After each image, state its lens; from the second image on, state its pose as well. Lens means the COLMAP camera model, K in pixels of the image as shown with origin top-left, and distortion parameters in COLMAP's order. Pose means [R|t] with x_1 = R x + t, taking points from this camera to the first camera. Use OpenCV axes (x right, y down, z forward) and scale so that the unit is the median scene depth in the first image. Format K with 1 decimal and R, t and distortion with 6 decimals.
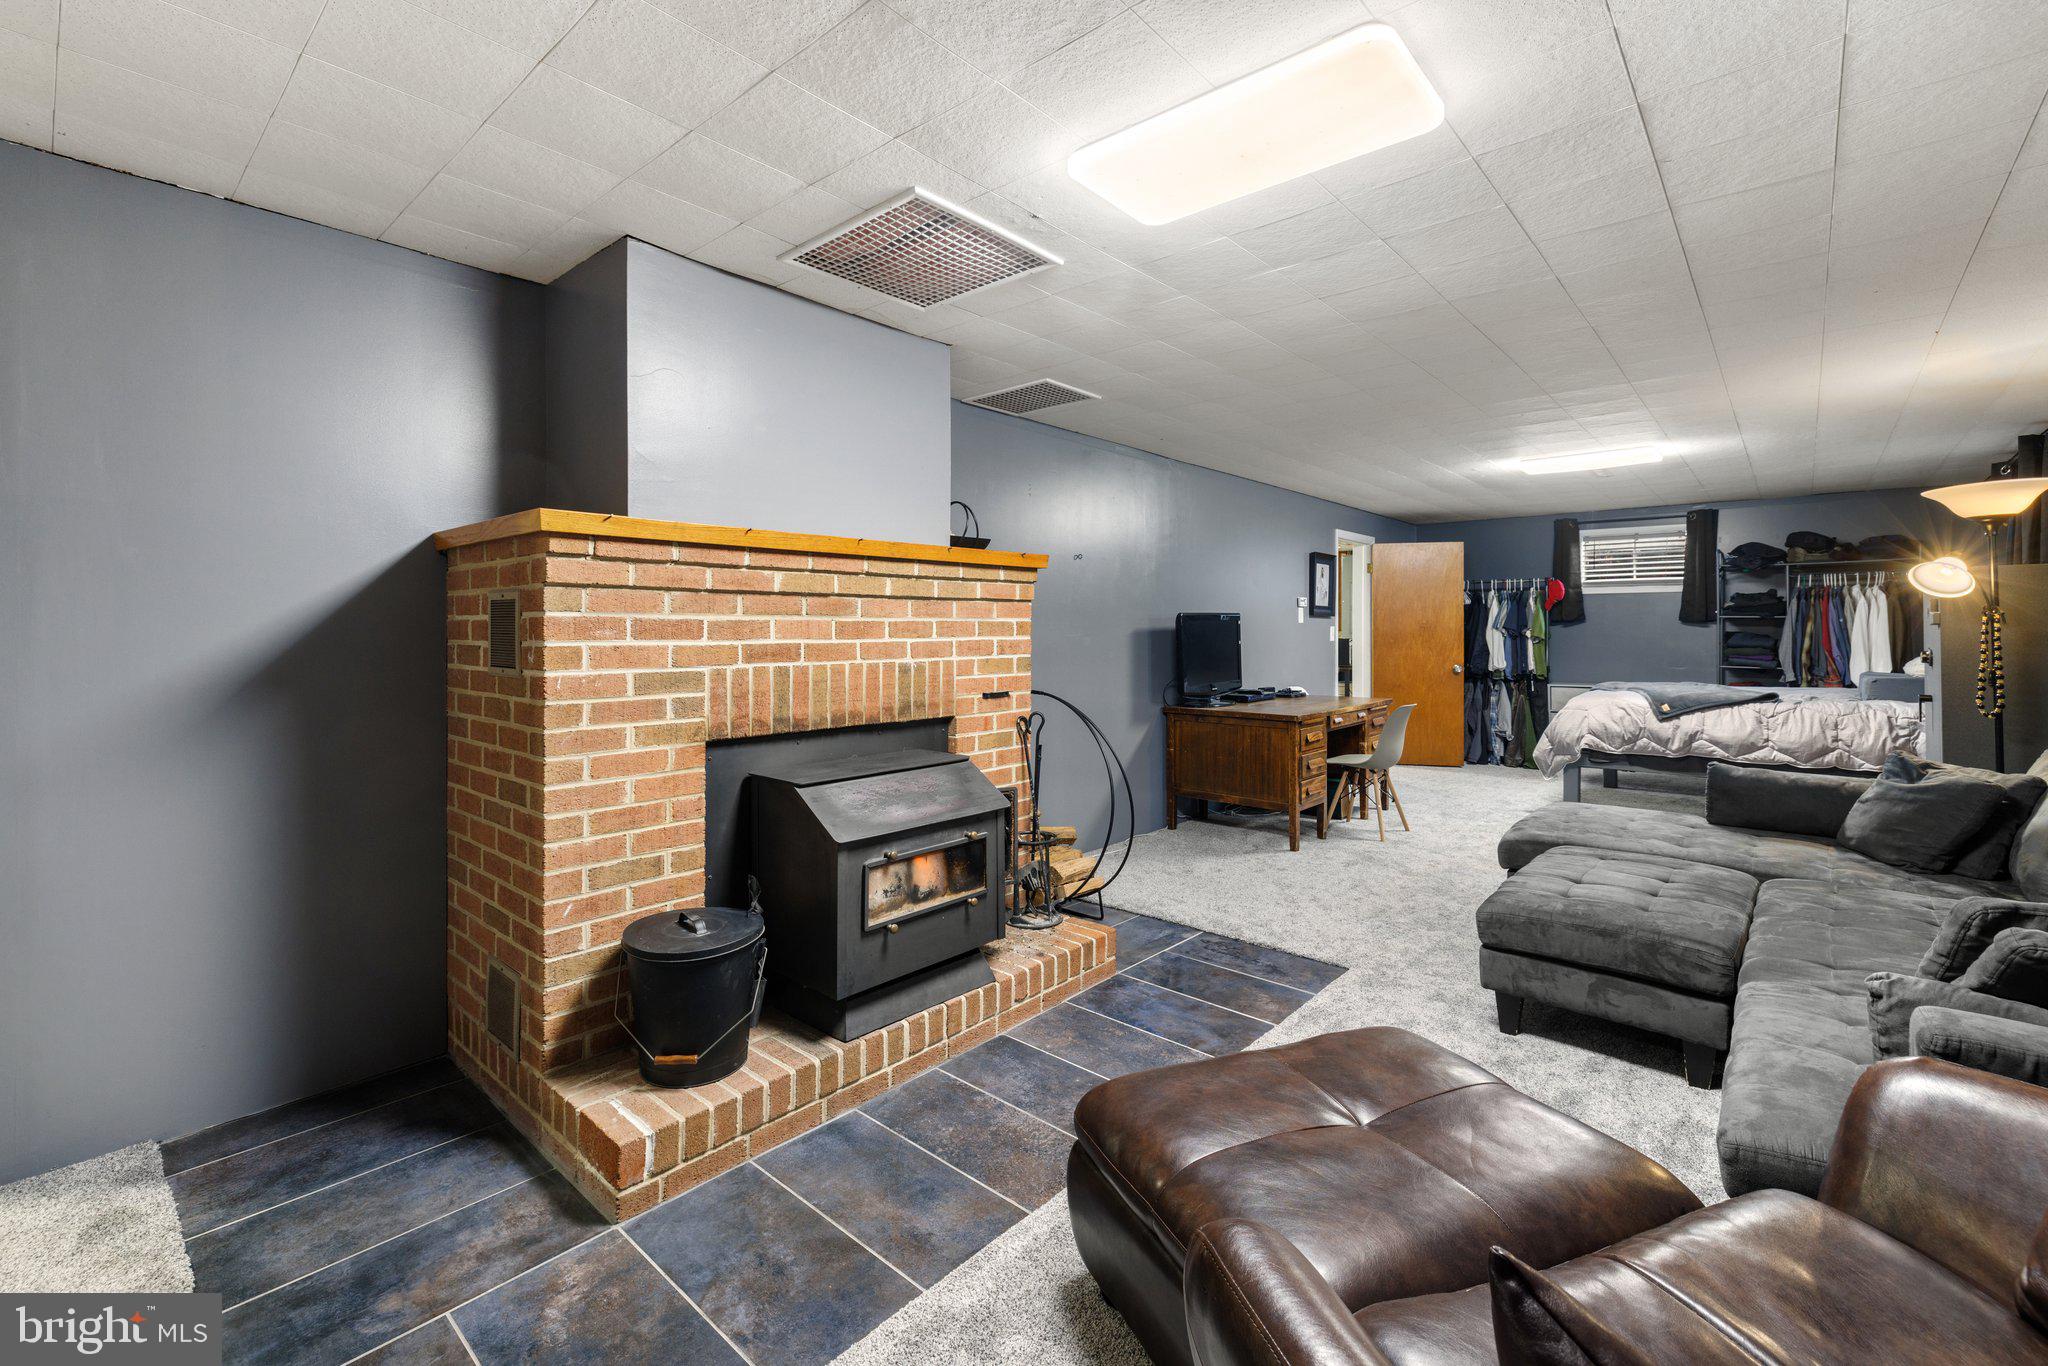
lens RADIAL K [[883.6, 0, 986.7], [0, 883.6, 628.9], [0, 0, 1]] dist [0.000134, 0.000607]
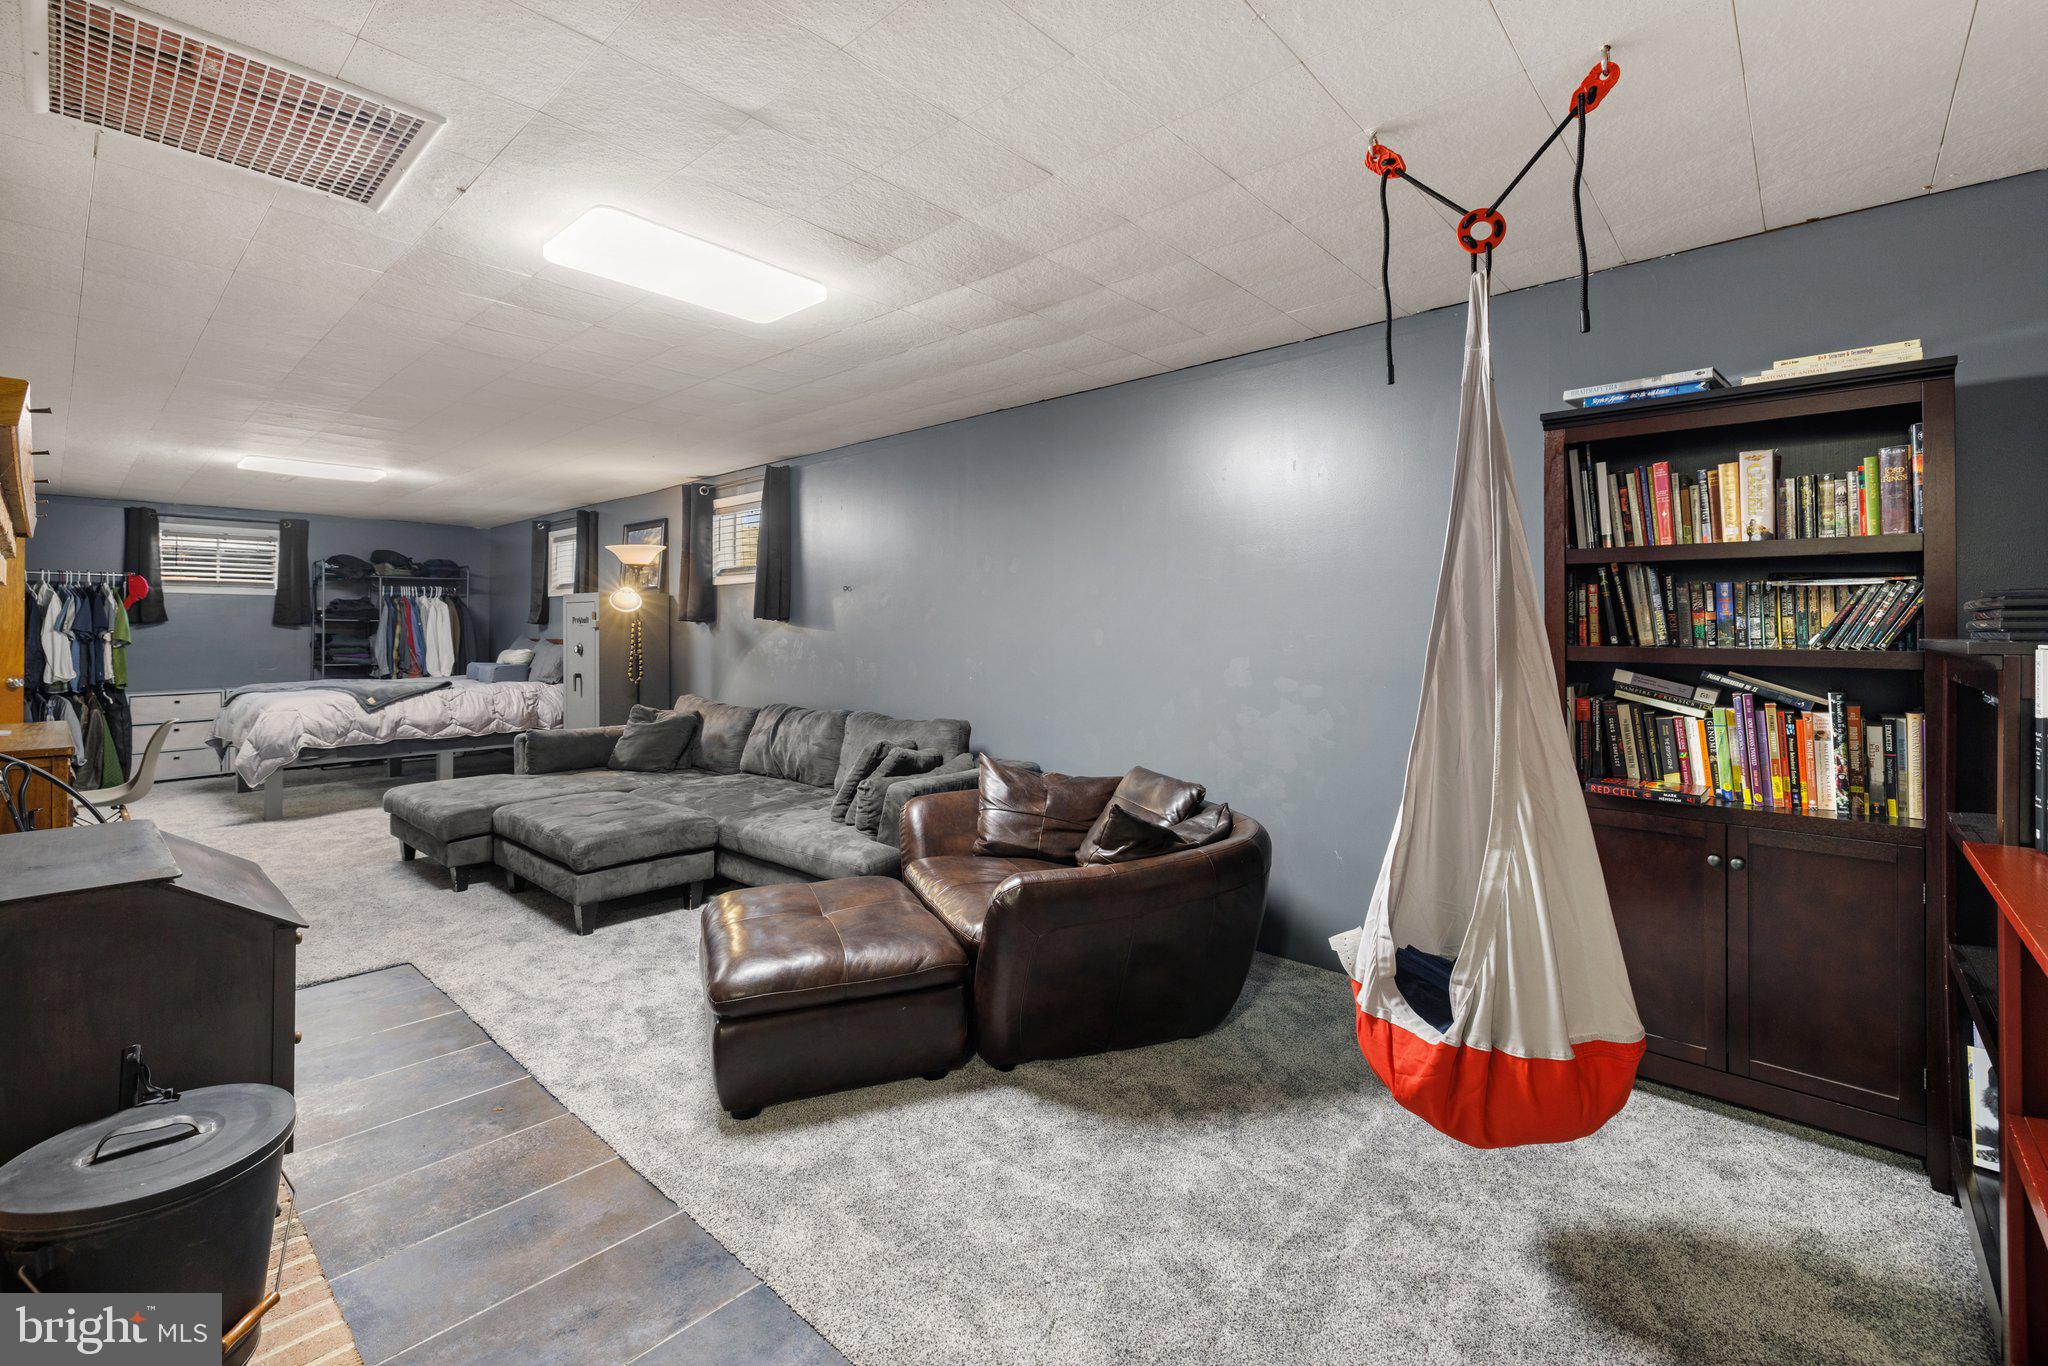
lens RADIAL K [[883.6, 0, 1035.5], [0, 883.6, 618.8], [0, 0, 1]] dist [0.000134, 0.000607]
pose [[-0.015543, 0.012832, 0.999797, -0.422613], [0.001325, 0.999917, -0.012813, 0.000127], [-0.999878, 0.001125, -0.015559, 0.193123]]
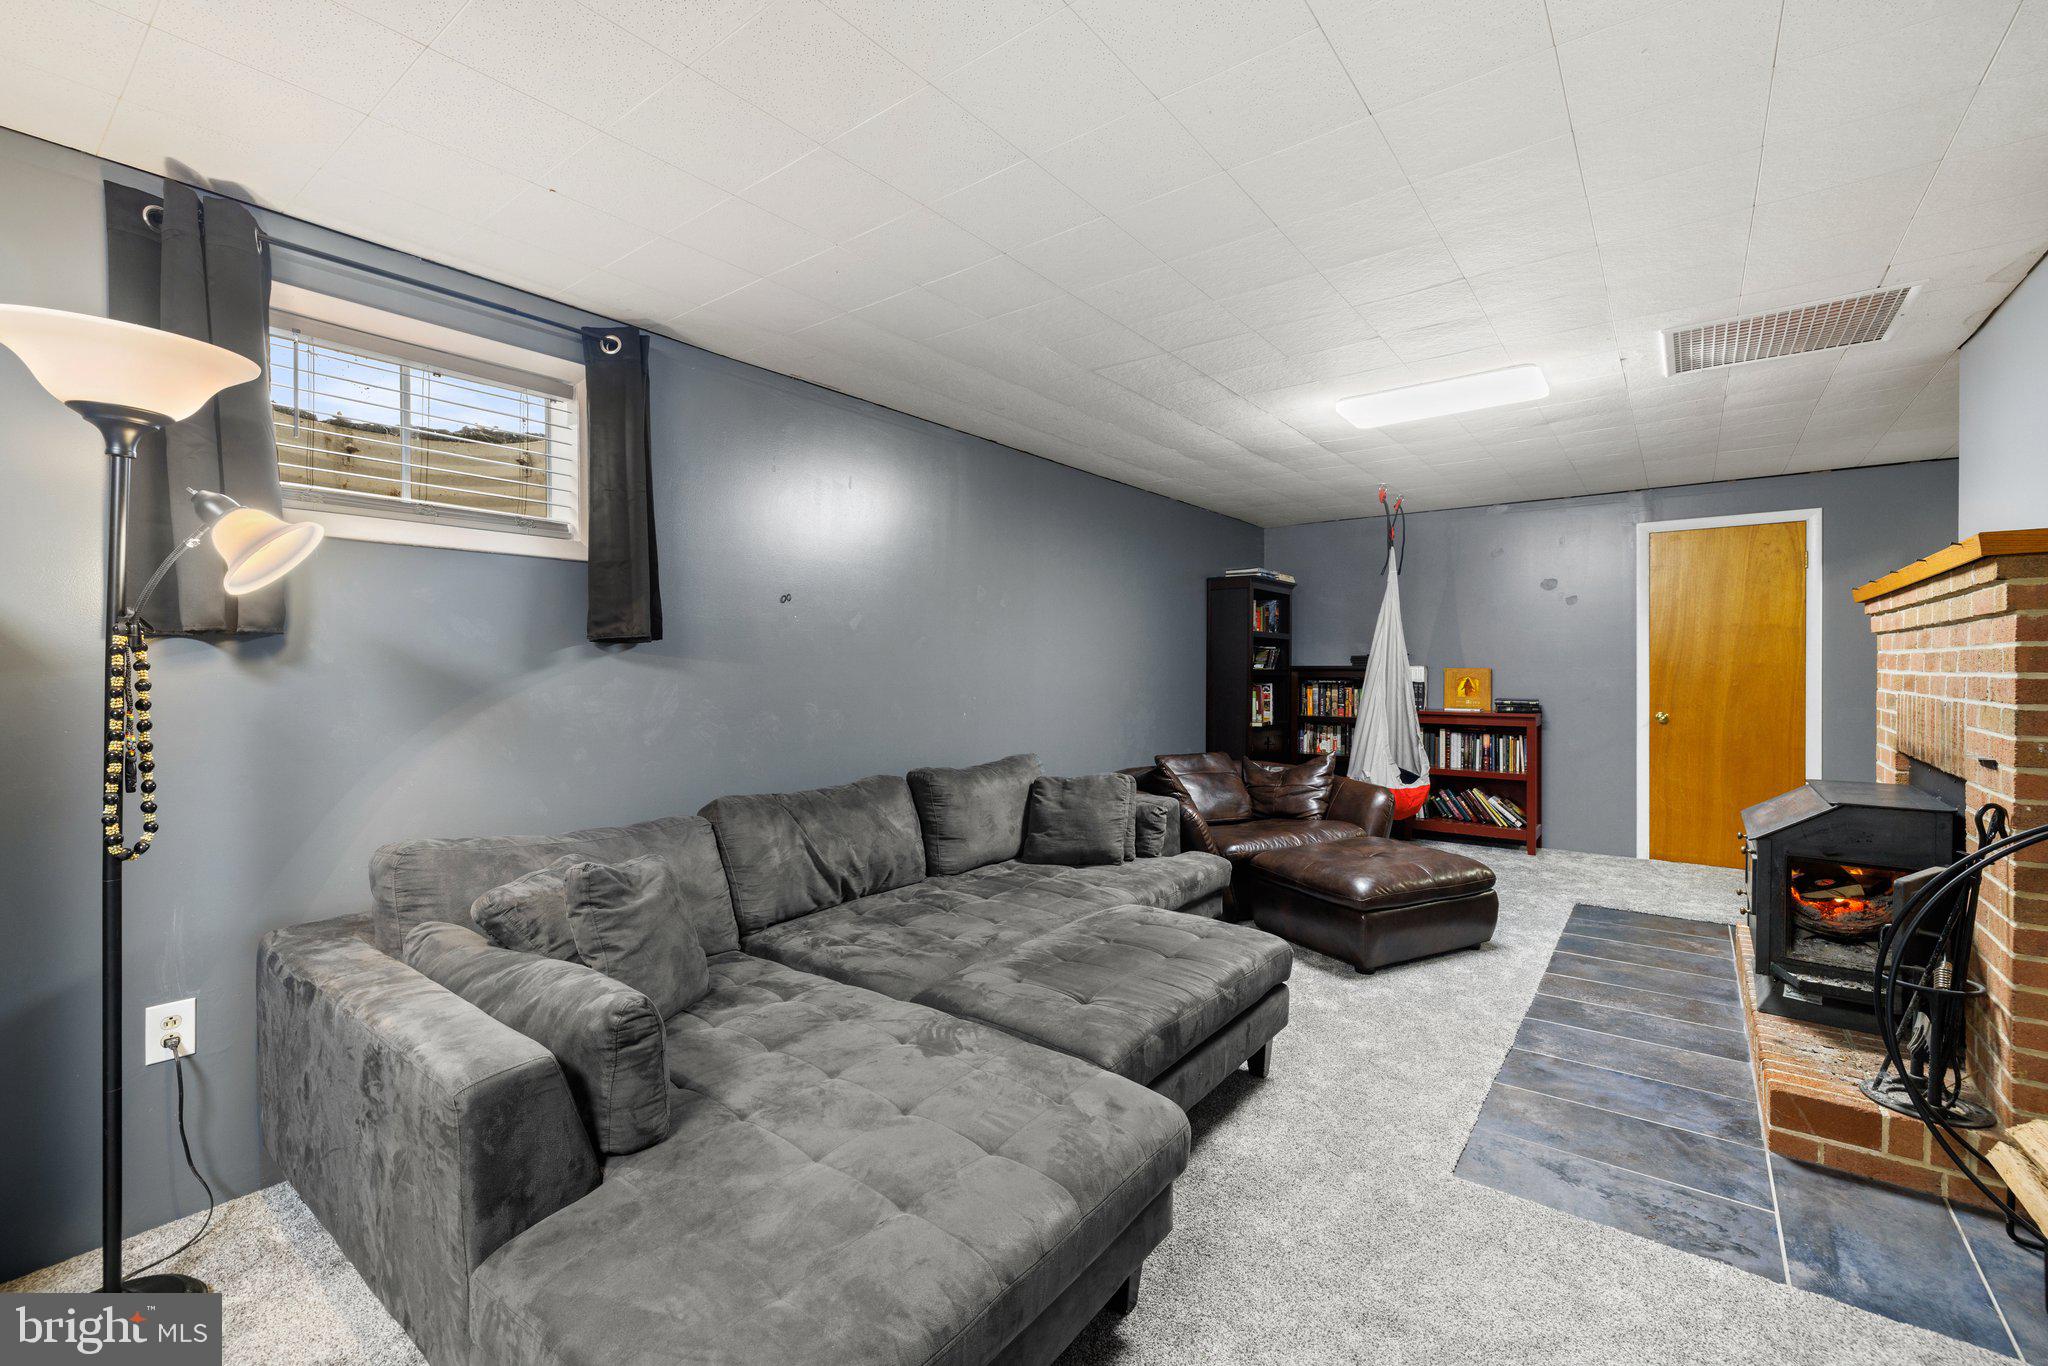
lens RADIAL K [[883.6, 0, 973.2], [0, 883.6, 670.2], [0, 0, 1]] dist [0.000134, 0.000607]
pose [[-0.997884, 0.002165, -0.064983, 0.544396], [0.001610, 0.999962, 0.008582, -0.000109], [0.065000, 0.008459, -0.997849, 1.095046]]
